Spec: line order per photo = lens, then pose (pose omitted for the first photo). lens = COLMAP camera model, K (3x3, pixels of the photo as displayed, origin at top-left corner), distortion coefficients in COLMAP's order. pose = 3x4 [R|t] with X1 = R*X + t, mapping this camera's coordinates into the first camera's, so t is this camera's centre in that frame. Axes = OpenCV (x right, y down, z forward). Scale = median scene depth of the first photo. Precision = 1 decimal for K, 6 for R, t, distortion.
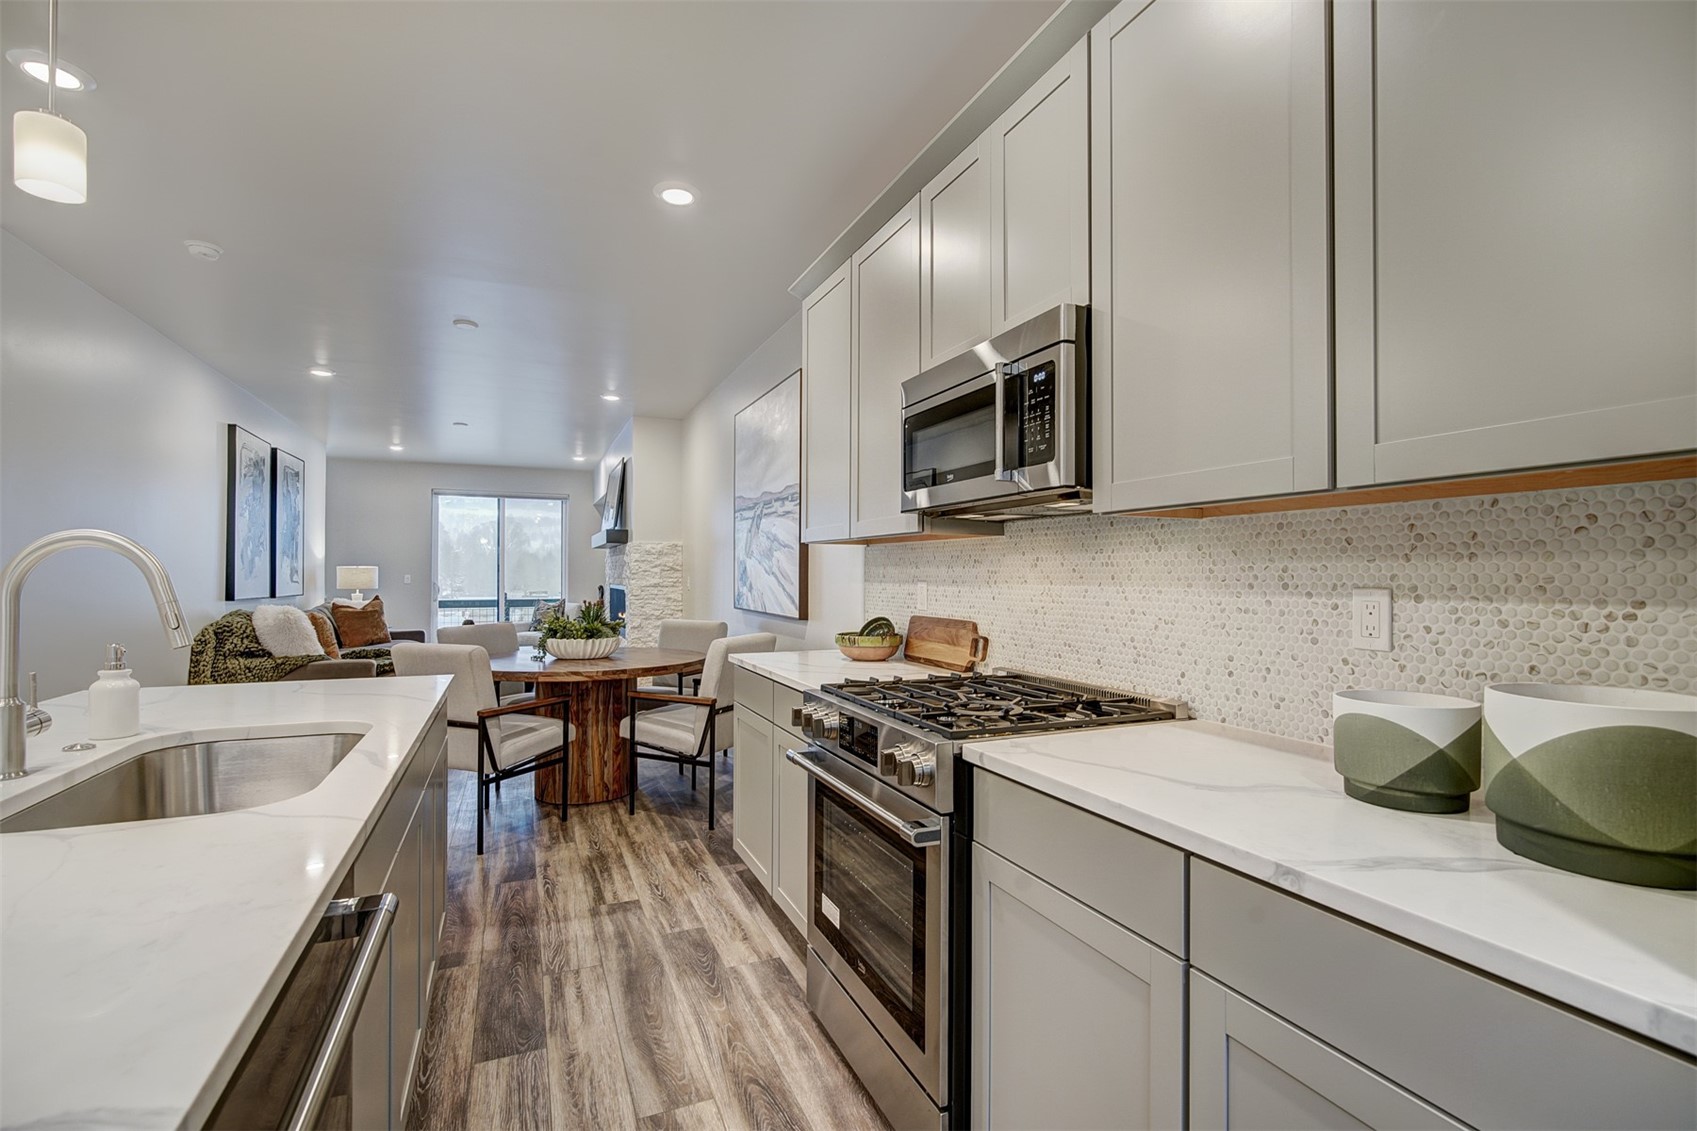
lens RADIAL K [[755.6, 0, 848.5], [0, 755.6, 565.5], [0, 0, 1]] dist [-0.022768, -0.000011]
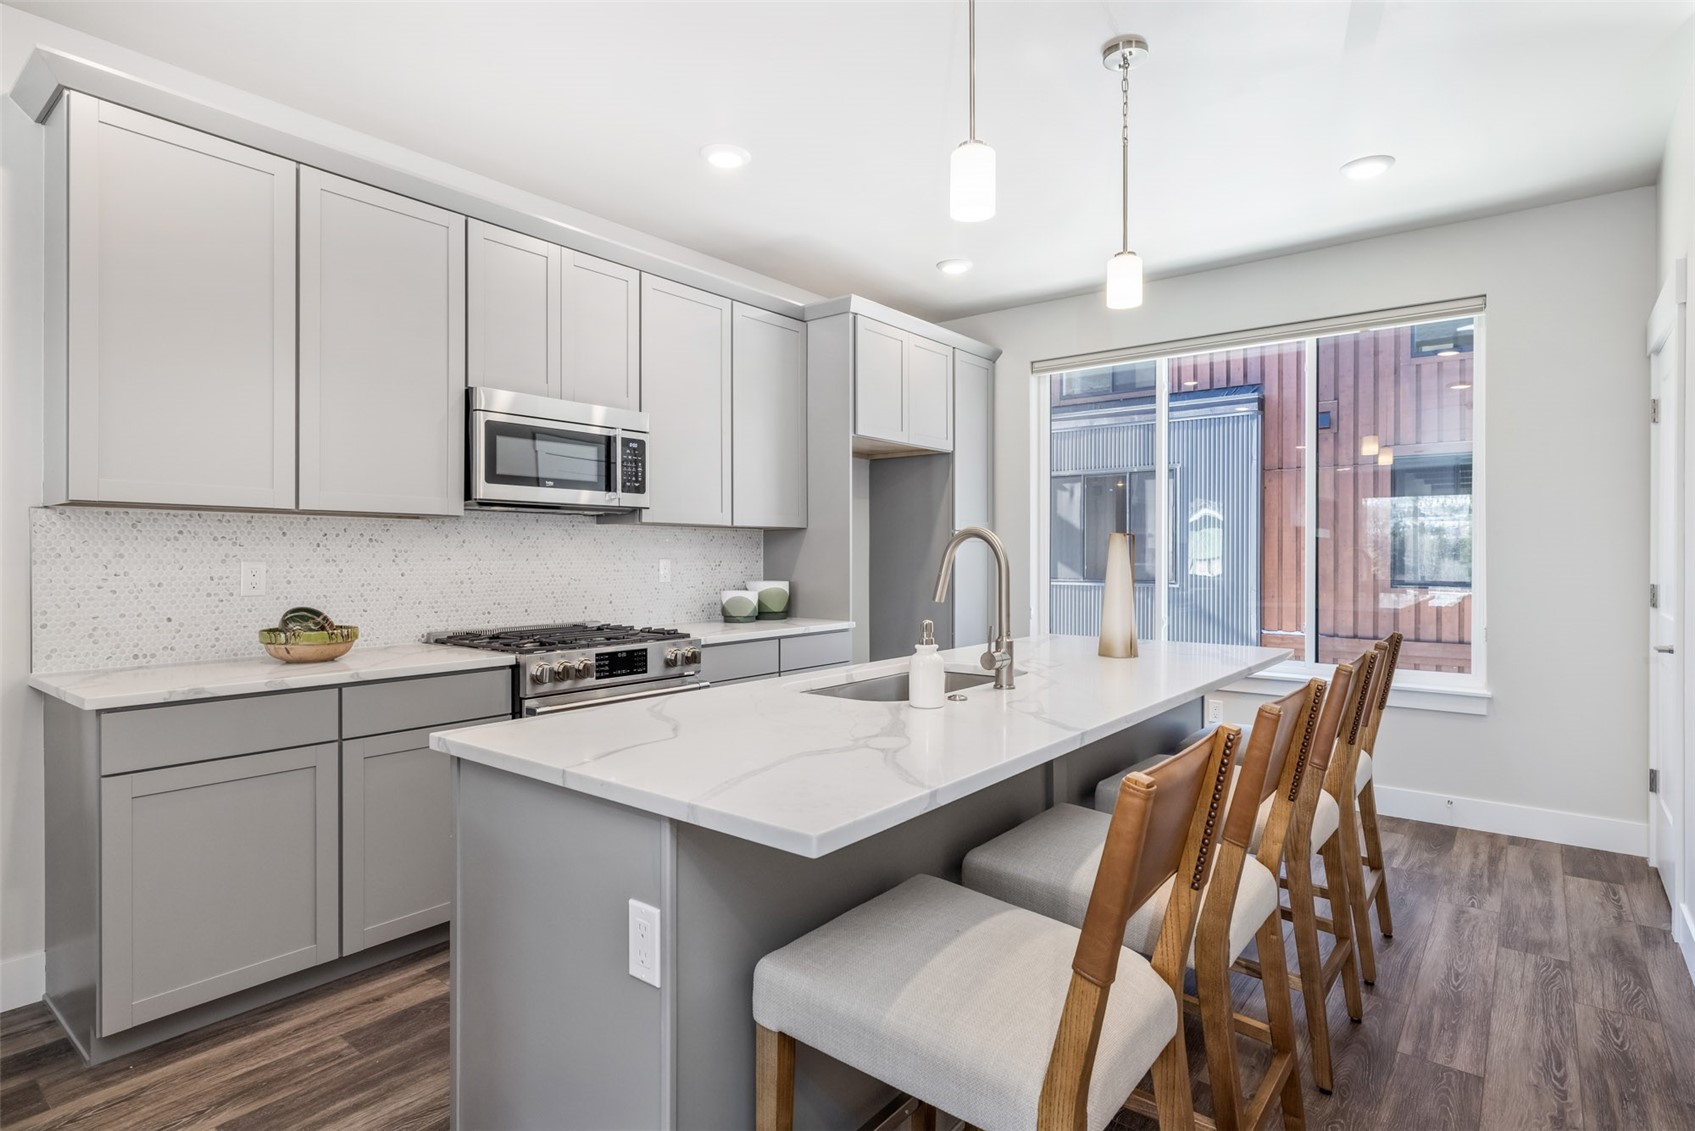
lens RADIAL K [[870.6, 0, 847.5], [0, 870.6, 565.5], [0, 0, 1]] dist [-0.001693, -0.000538]
pose [[-0.470643, -0.014603, 0.882203, -1.237662], [-0.012430, 0.999874, 0.009919, 0.009247], [-0.882236, -0.006298, -0.470765, 1.023600]]
